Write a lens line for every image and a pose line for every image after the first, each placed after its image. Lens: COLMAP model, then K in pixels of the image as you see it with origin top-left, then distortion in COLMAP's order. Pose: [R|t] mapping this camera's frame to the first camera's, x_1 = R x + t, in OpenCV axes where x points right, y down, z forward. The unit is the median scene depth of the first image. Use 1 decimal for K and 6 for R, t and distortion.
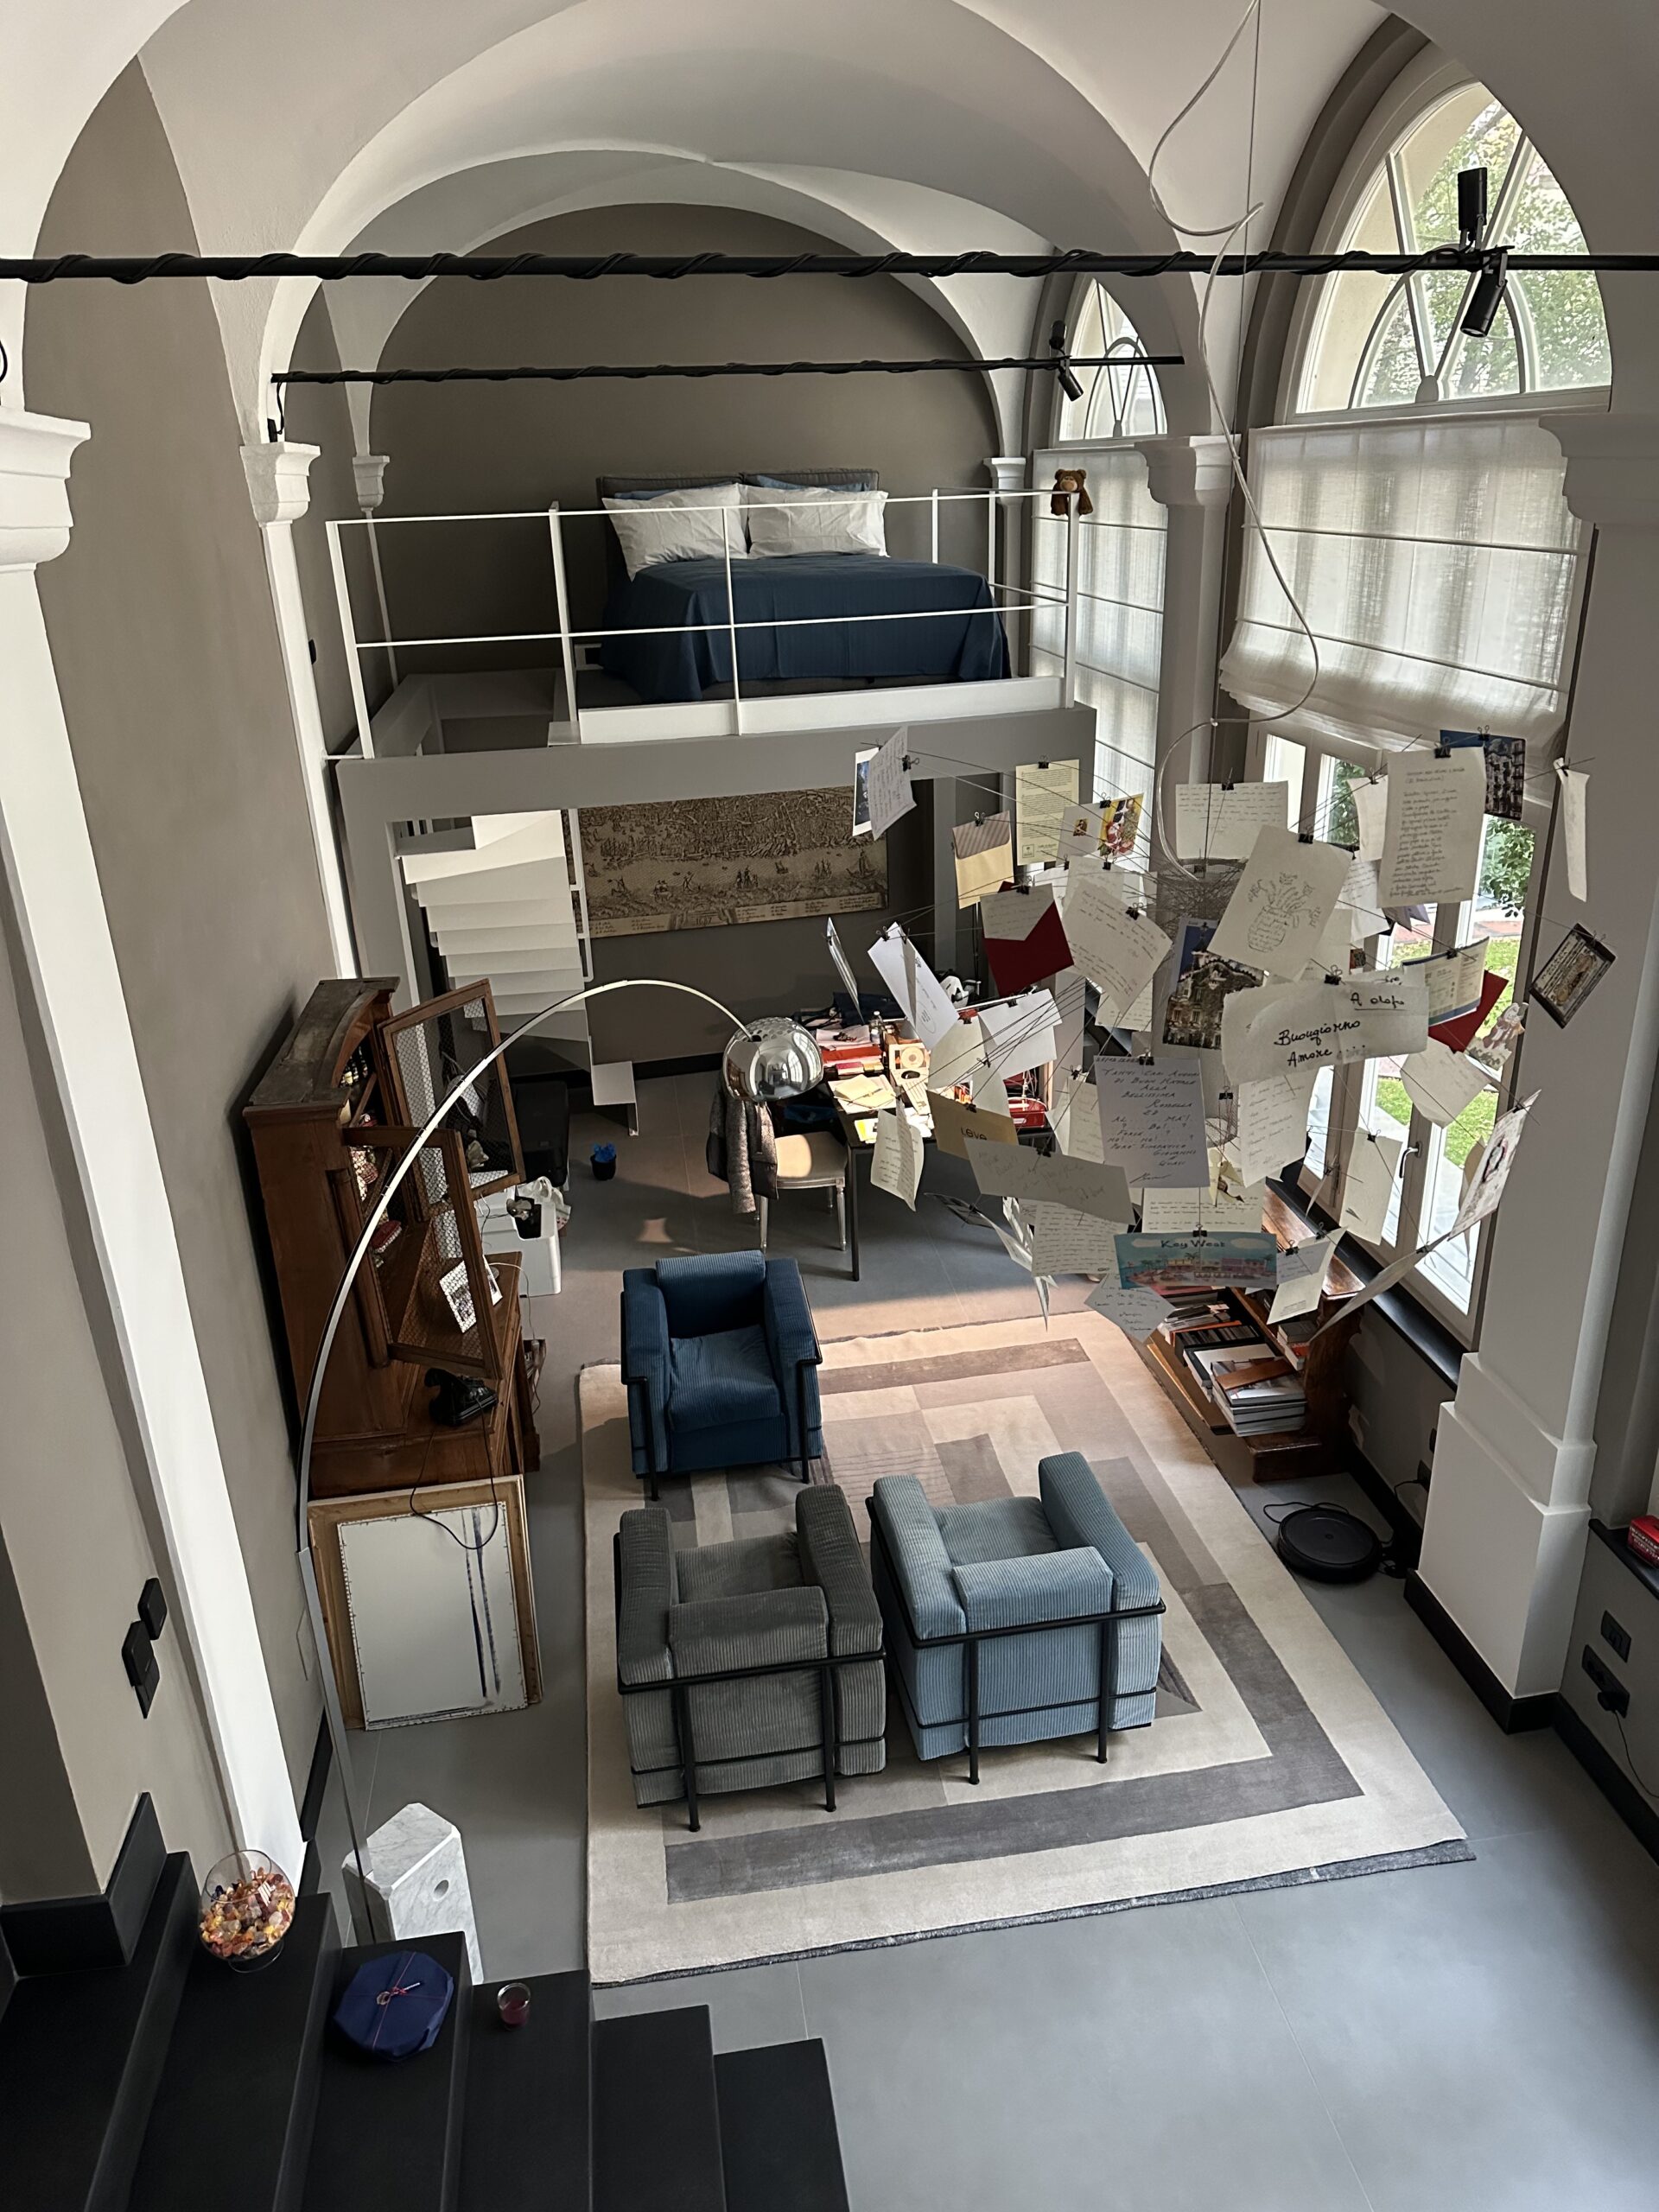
lens RADIAL K [[1559.2, 0, 828.3], [0, 1559.2, 1101.6], [0, 0, 1]] dist [0.161390, -0.233324]
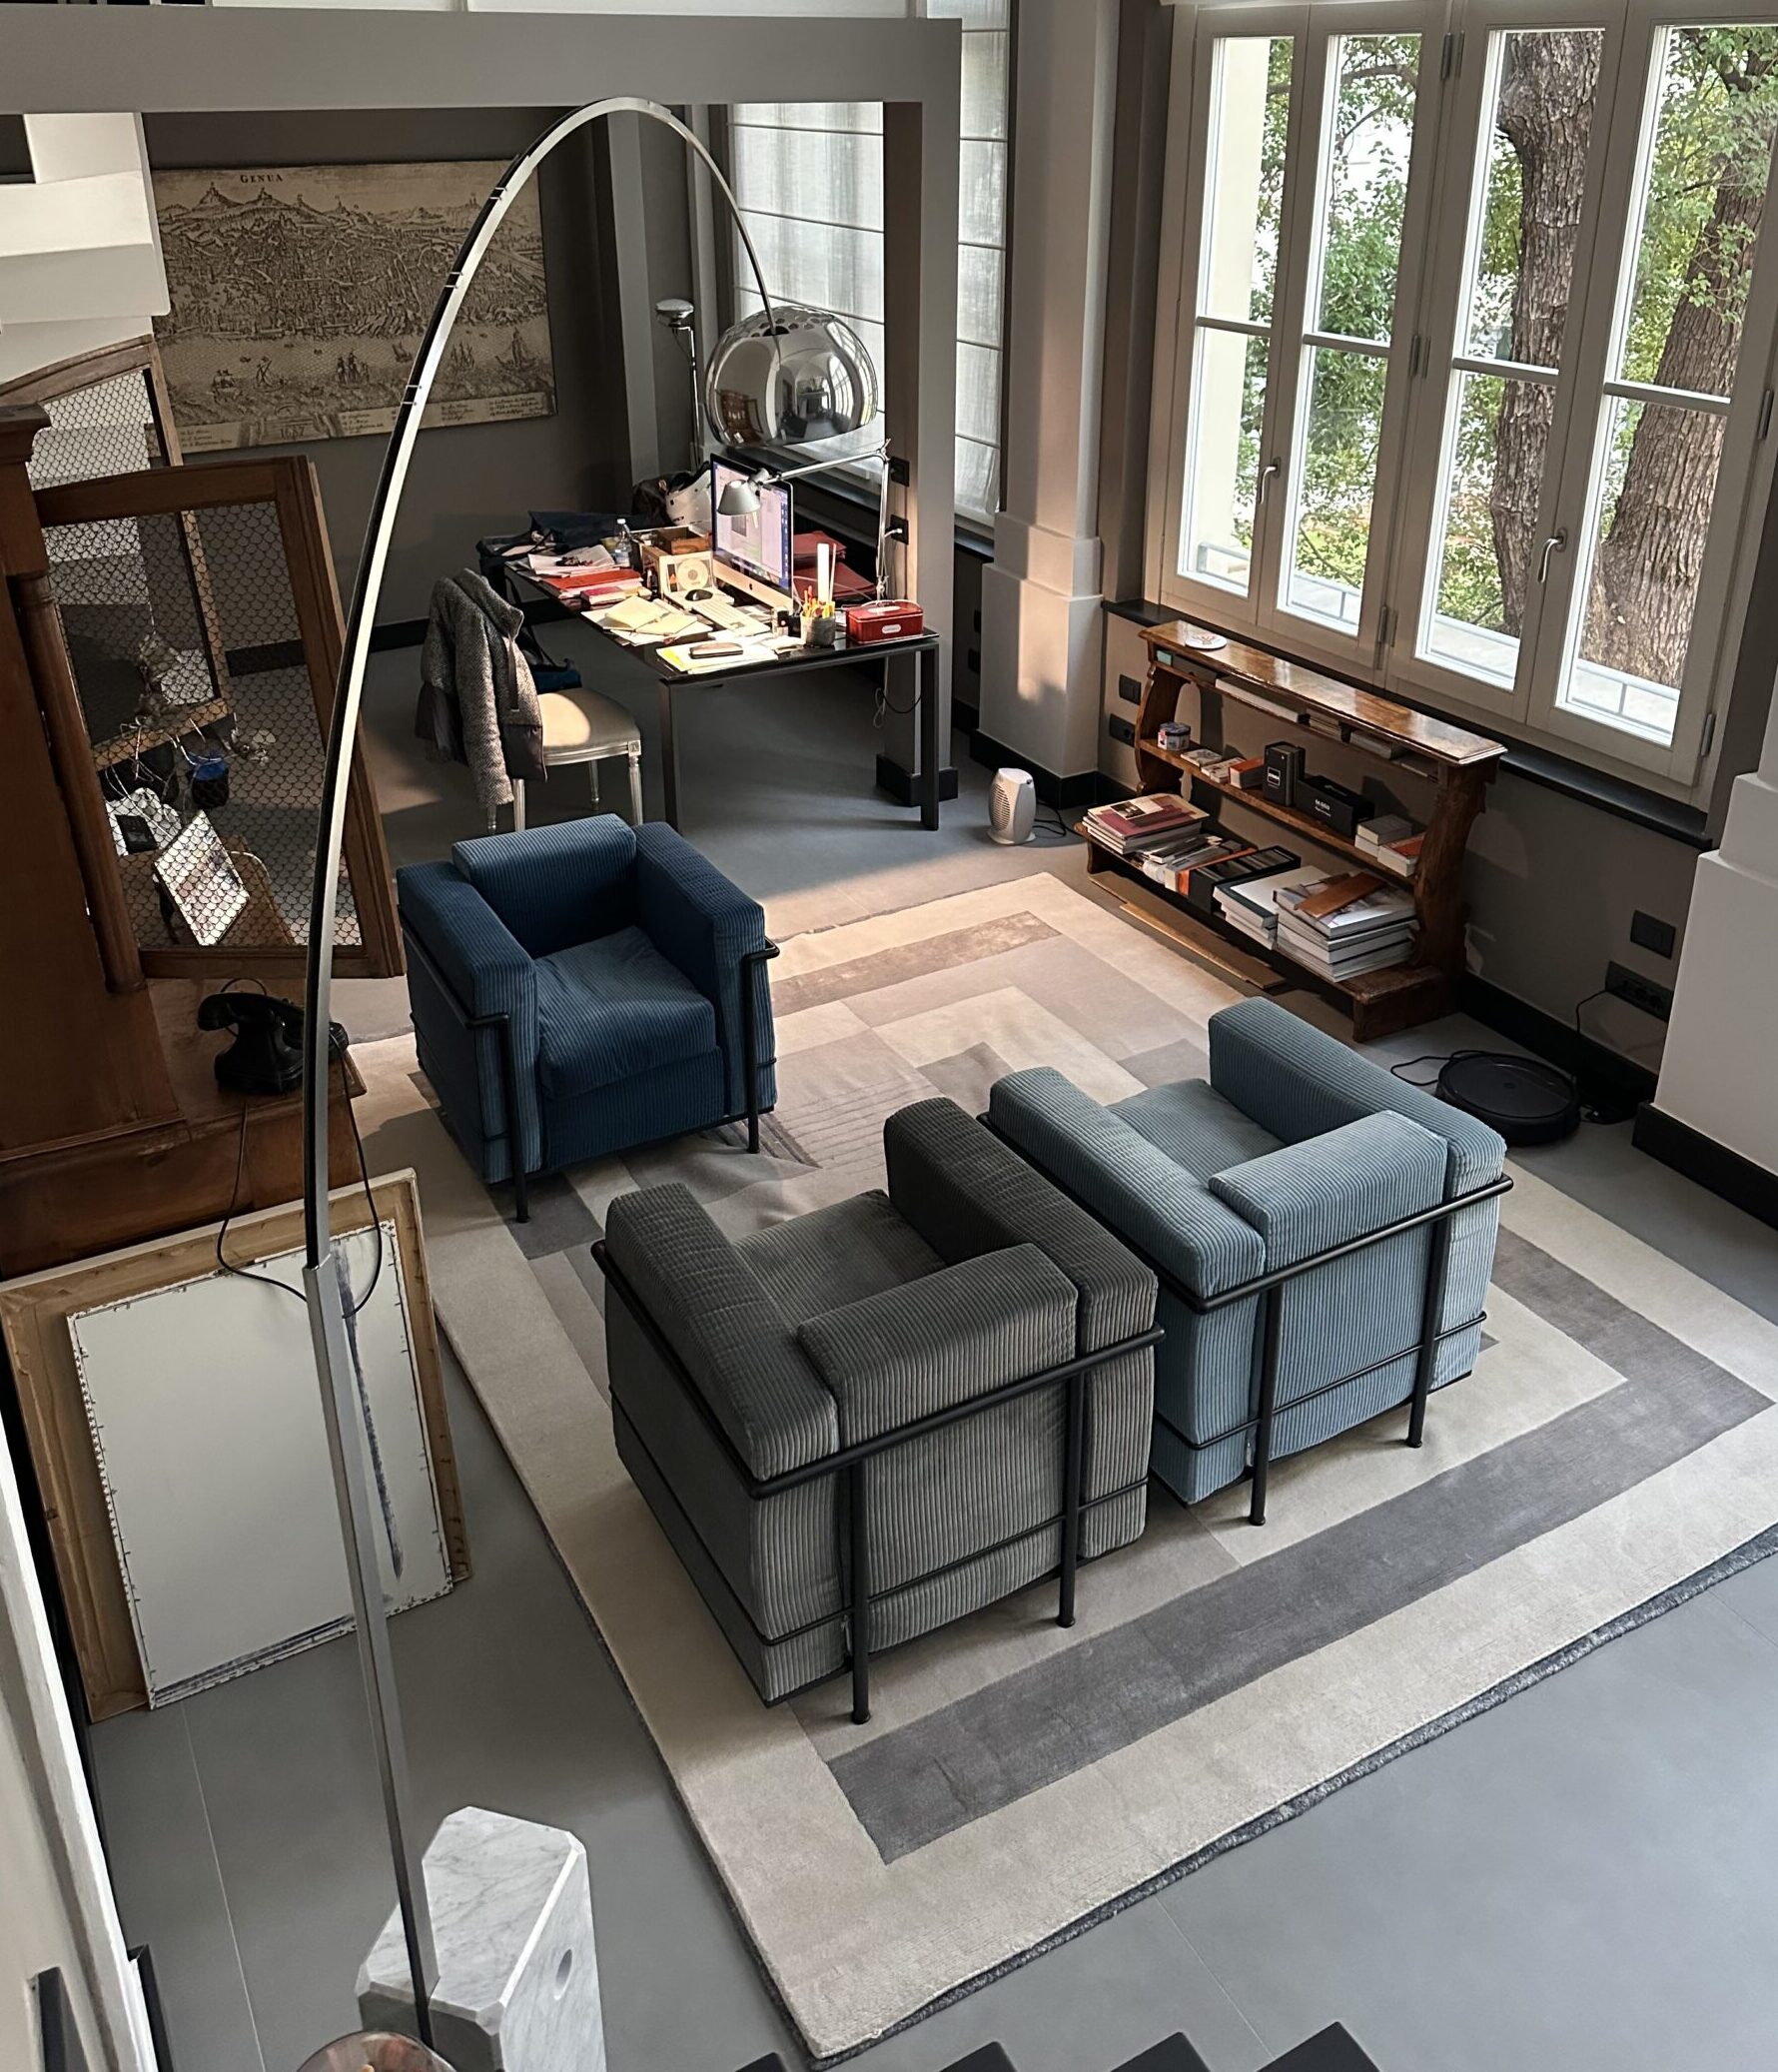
lens RADIAL K [[1791.3, 0, 888.0], [0, 1791.3, 807.1], [0, 0, 1]] dist [0.141025, -0.173270]
pose [[0.935652, -0.101601, 0.337983, -0.236512], [0.104139, 0.994506, 0.010665, 0.122608], [-0.337209, 0.025218, 0.941092, 0.354227]]
